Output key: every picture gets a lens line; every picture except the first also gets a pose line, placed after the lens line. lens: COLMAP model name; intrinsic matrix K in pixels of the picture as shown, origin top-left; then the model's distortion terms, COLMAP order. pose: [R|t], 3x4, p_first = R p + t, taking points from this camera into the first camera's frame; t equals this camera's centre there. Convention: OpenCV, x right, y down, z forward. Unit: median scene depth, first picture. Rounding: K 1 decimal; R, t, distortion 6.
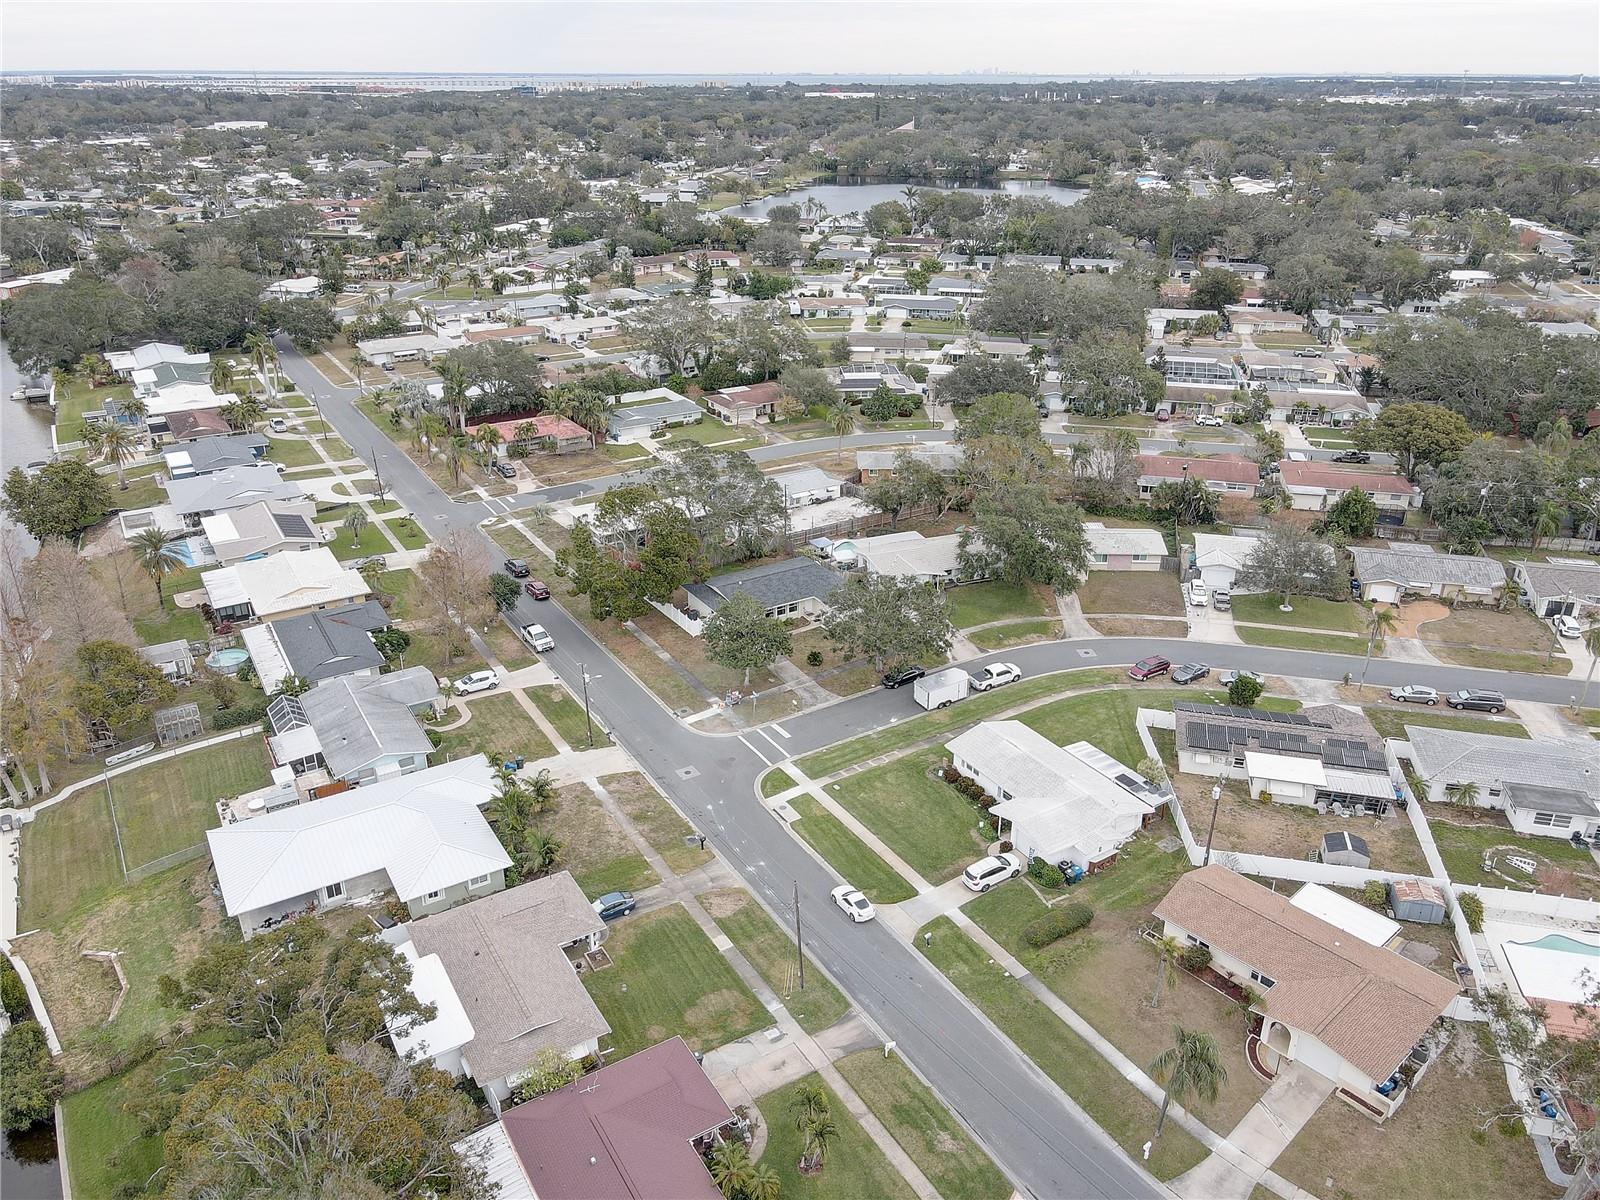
lens RADIAL K [[1173.7, 0, 800.0], [0, 1173.7, 600.0], [0, 0, 1]] dist [-0.009531, 0.046402]
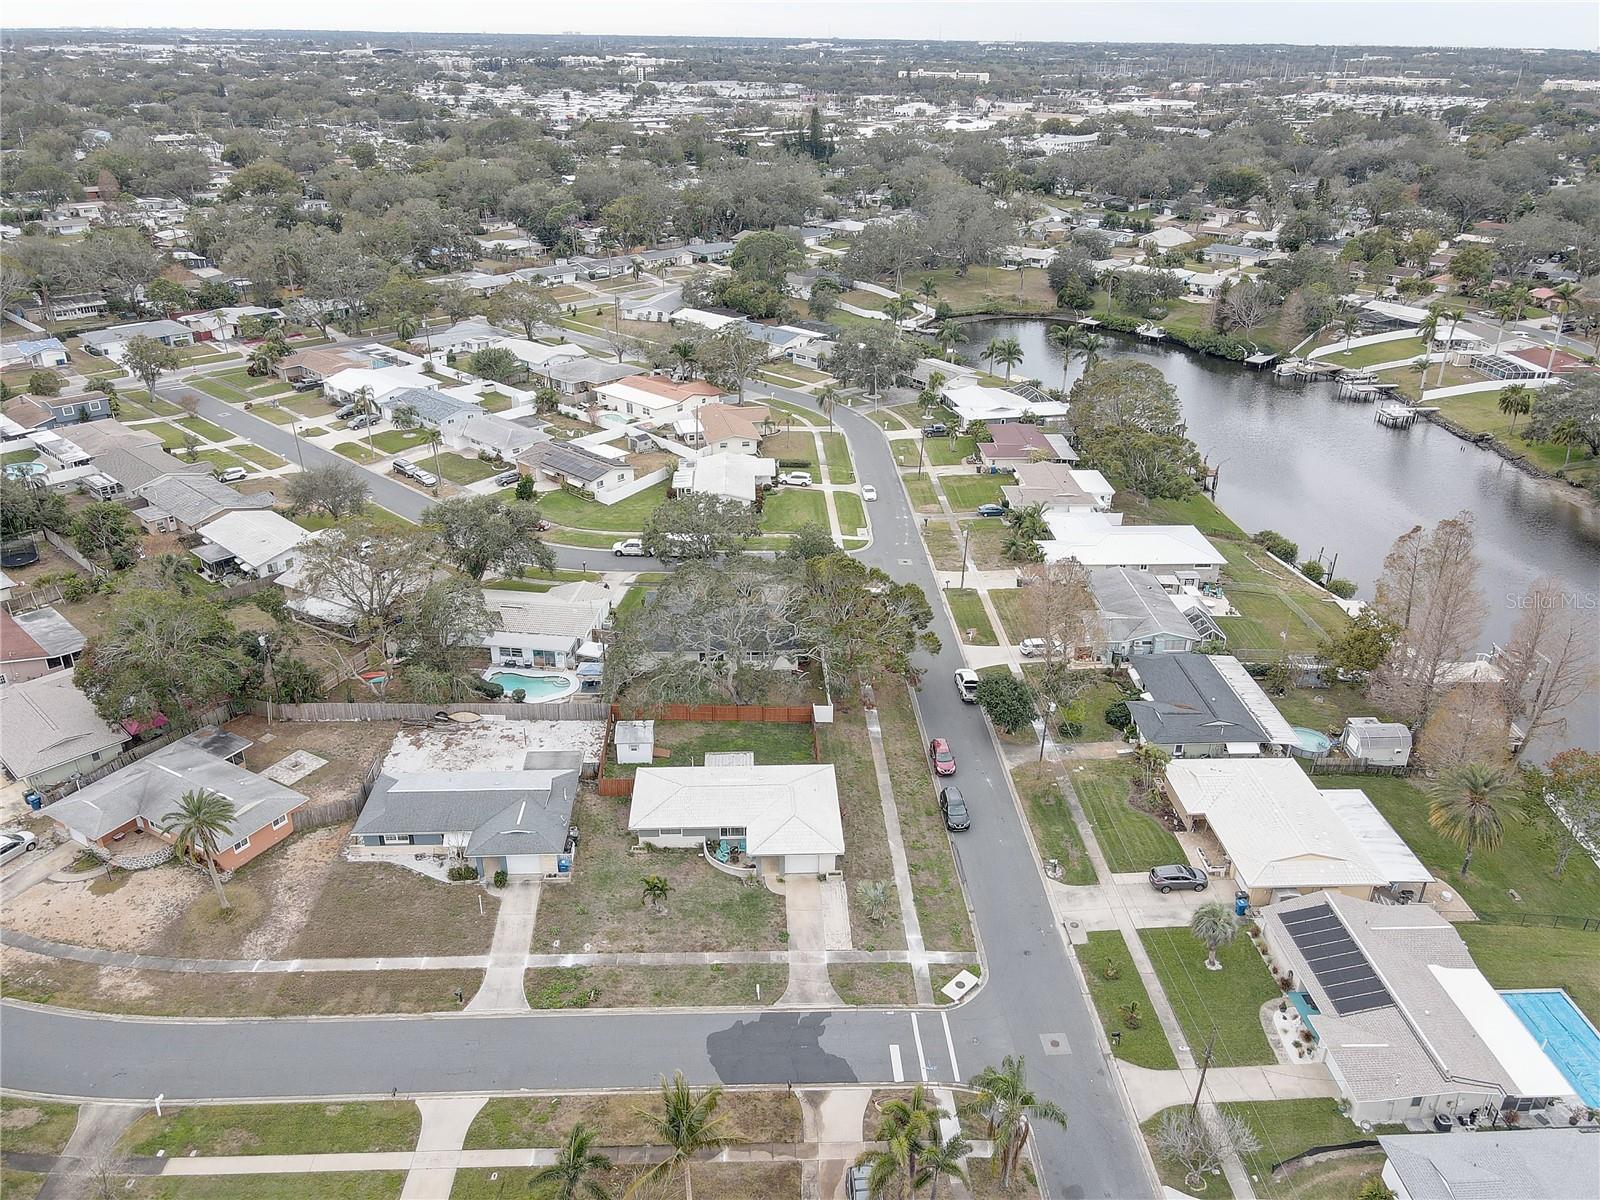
lens RADIAL K [[1173.7, 0, 800.0], [0, 1173.7, 600.0], [0, 0, 1]] dist [-0.009531, 0.046402]
pose [[-0.875631, -0.222340, 0.428760, -0.411743], [0.185779, 0.664386, 0.723932, -0.594684], [-0.445821, 0.713552, -0.540451, 1.274031]]
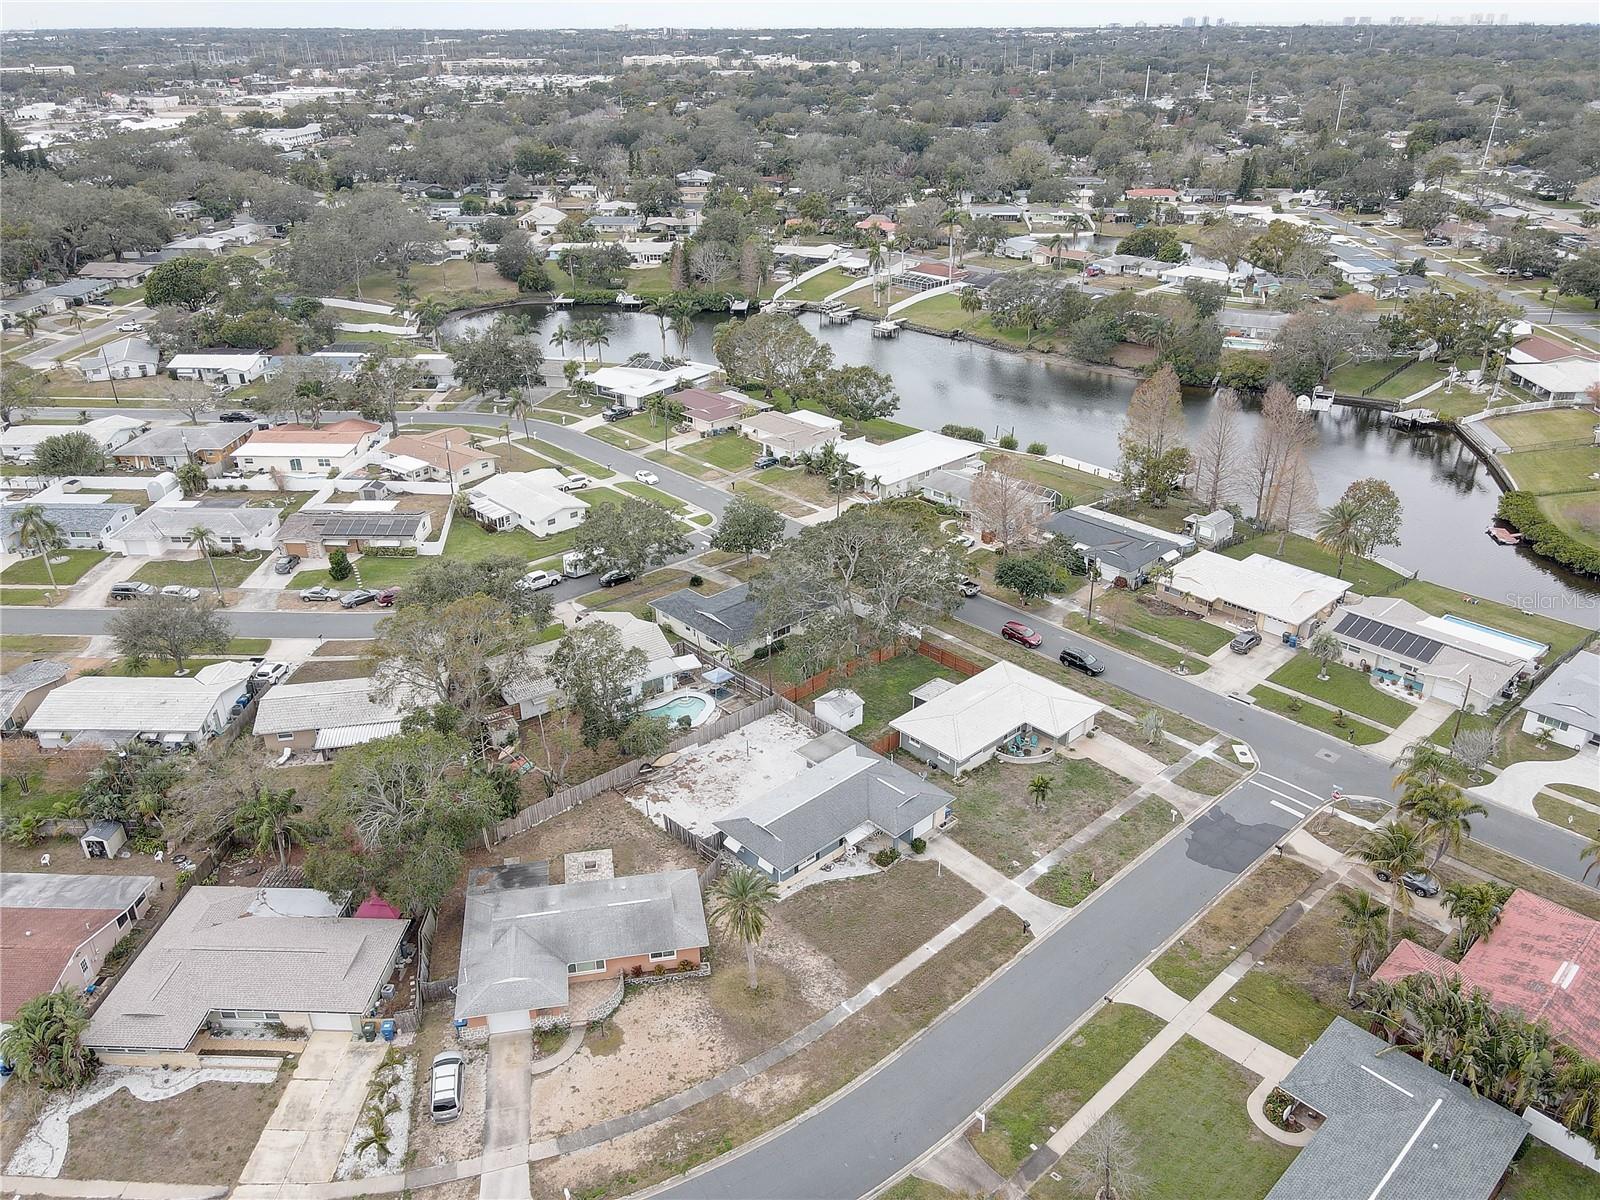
lens RADIAL K [[1173.7, 0, 800.0], [0, 1173.7, 600.0], [0, 0, 1]] dist [-0.009531, 0.046402]
pose [[-0.978862, 0.091695, -0.182813, 0.098898], [-0.083041, 0.638673, 0.764984, -0.651802], [0.186903, 0.763996, -0.617558, 1.392541]]
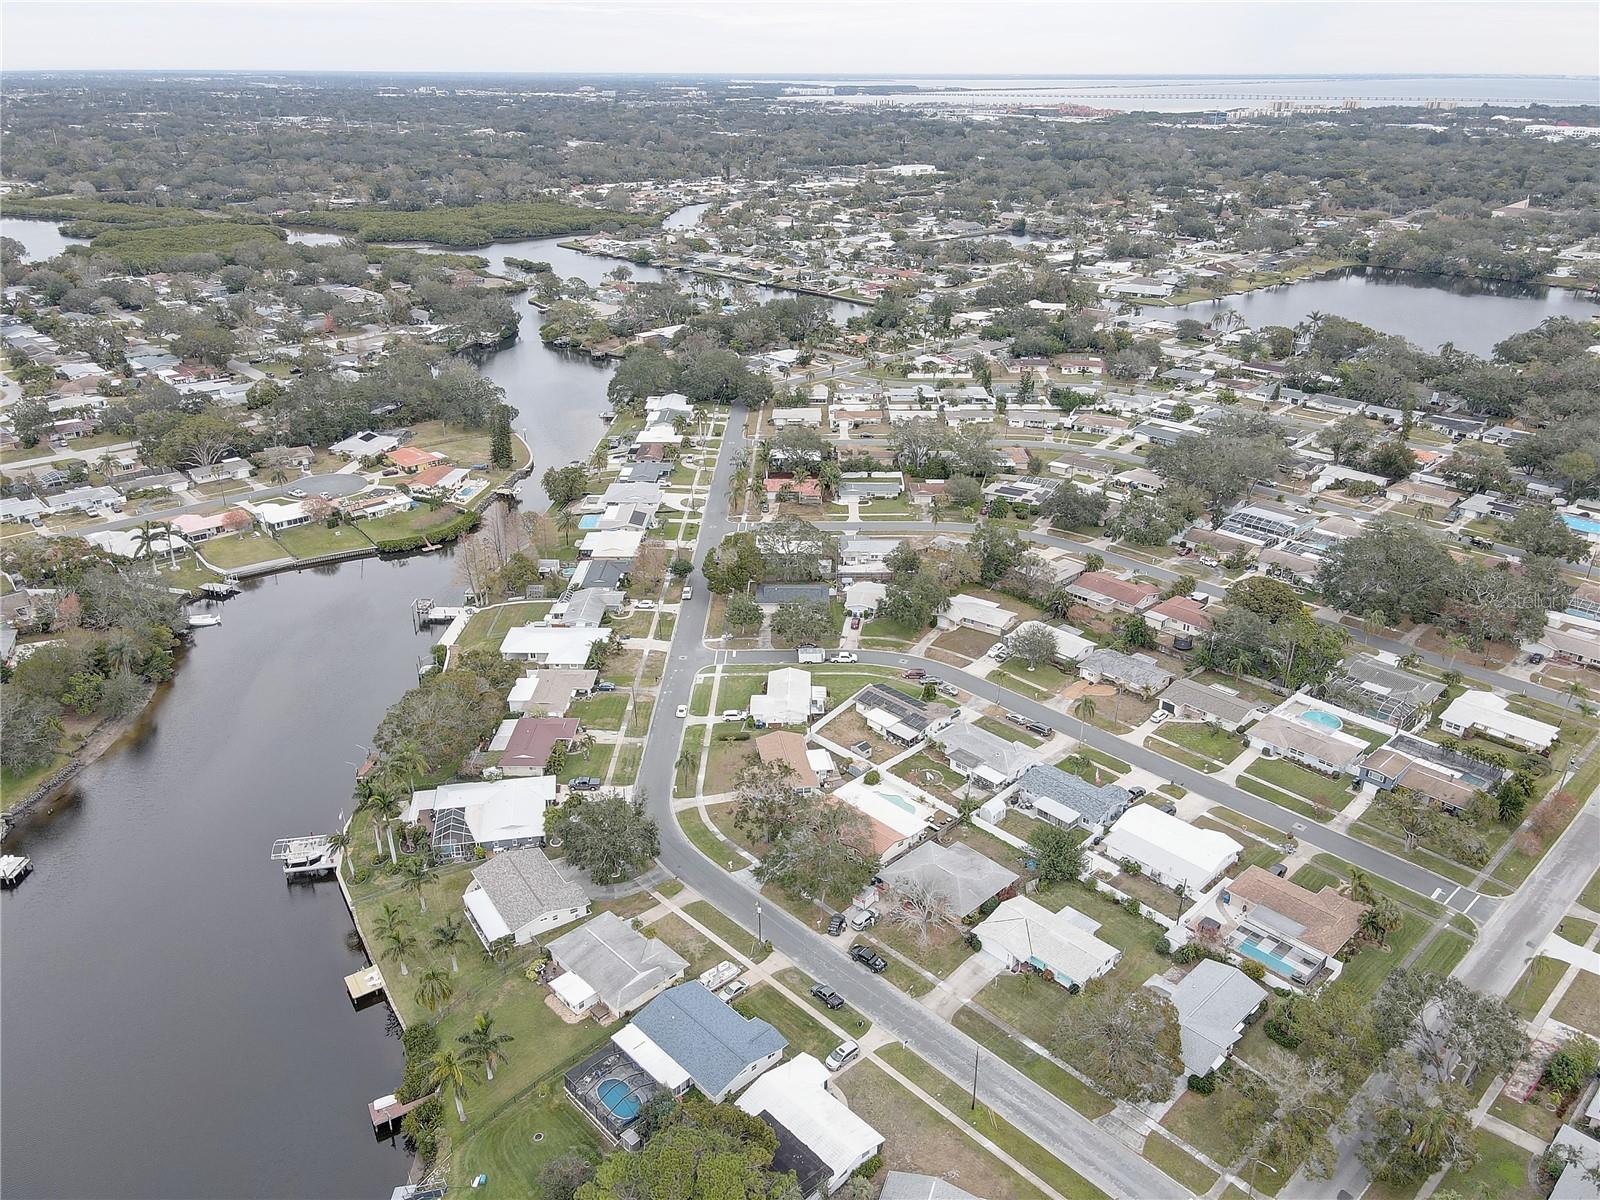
lens RADIAL K [[1173.7, 0, 800.0], [0, 1173.7, 600.0], [0, 0, 1]] dist [-0.009531, 0.046402]
pose [[0.845243, 0.222102, -0.486041, 0.842505], [-0.221741, 0.973310, 0.059150, -0.108108], [0.486206, 0.057779, 0.871932, -0.651946]]
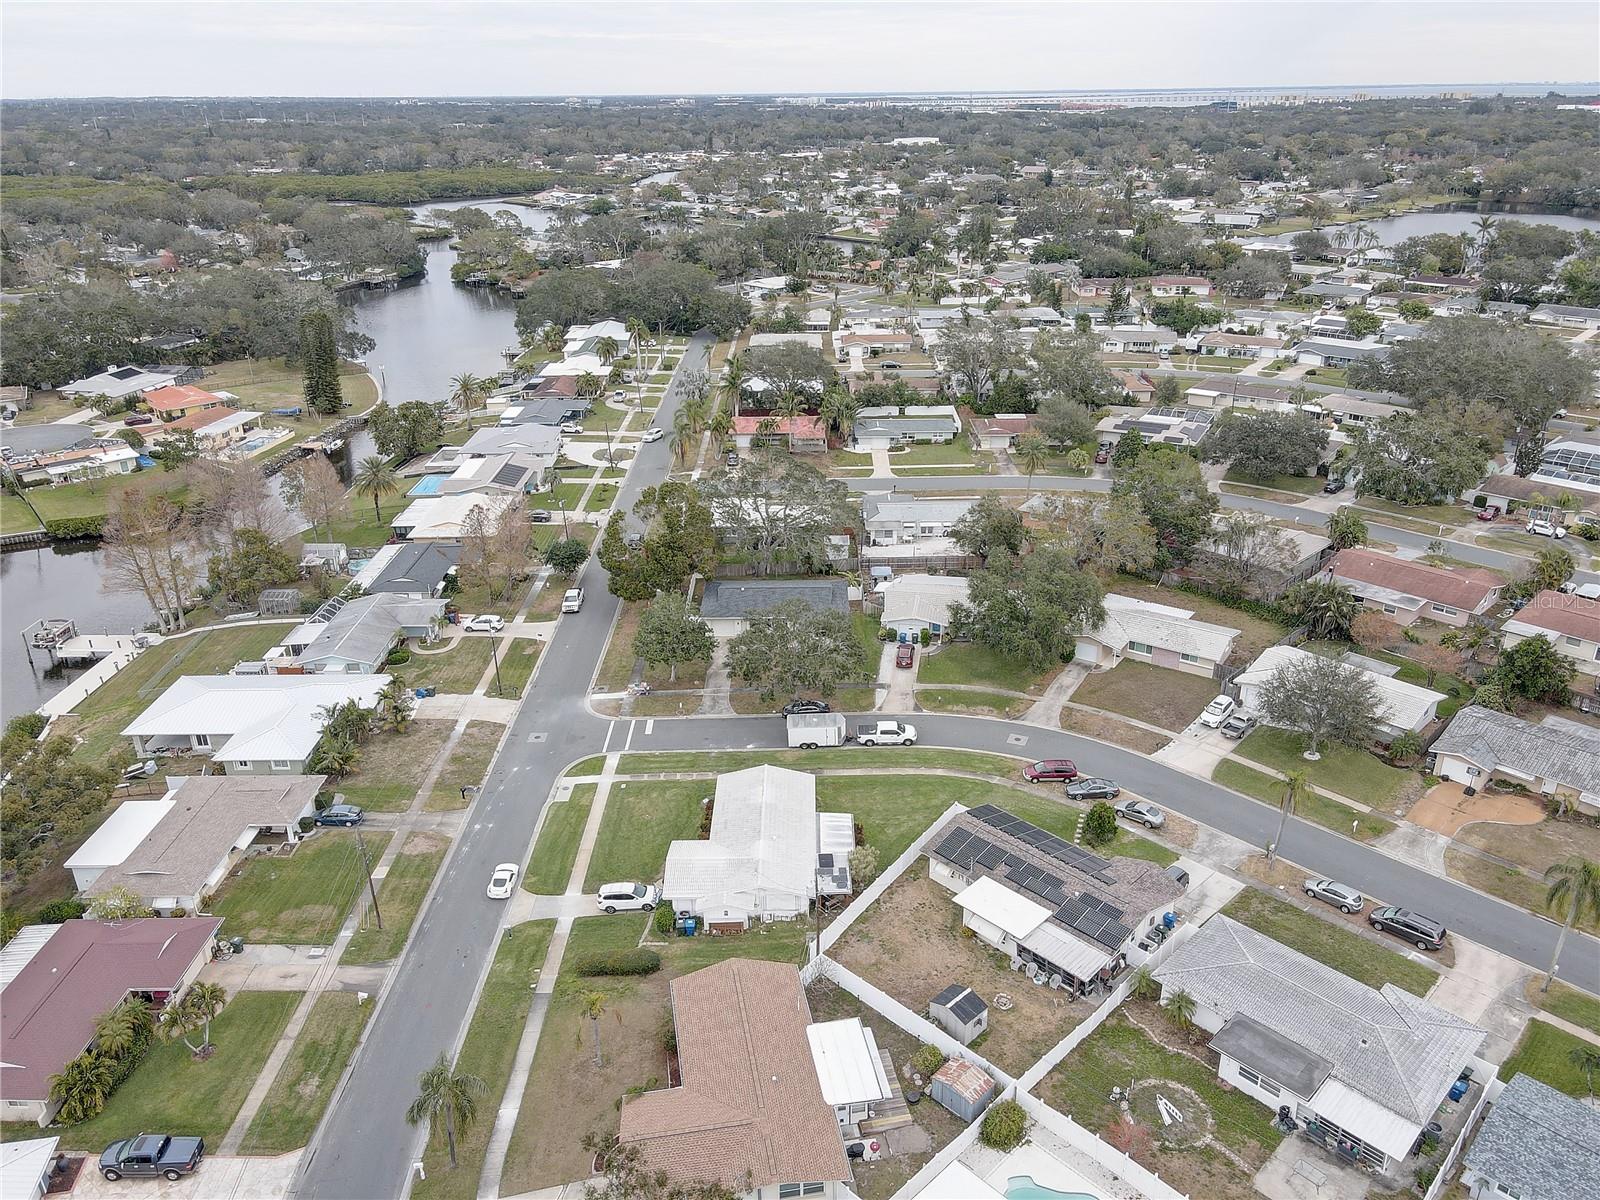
lens RADIAL K [[1173.7, 0, 800.0], [0, 1173.7, 600.0], [0, 0, 1]] dist [-0.009531, 0.046402]
pose [[0.849098, 0.201501, -0.488292, 0.424893], [-0.207003, 0.977379, 0.043370, -0.051596], [0.485985, 0.064253, 0.871602, 0.112117]]
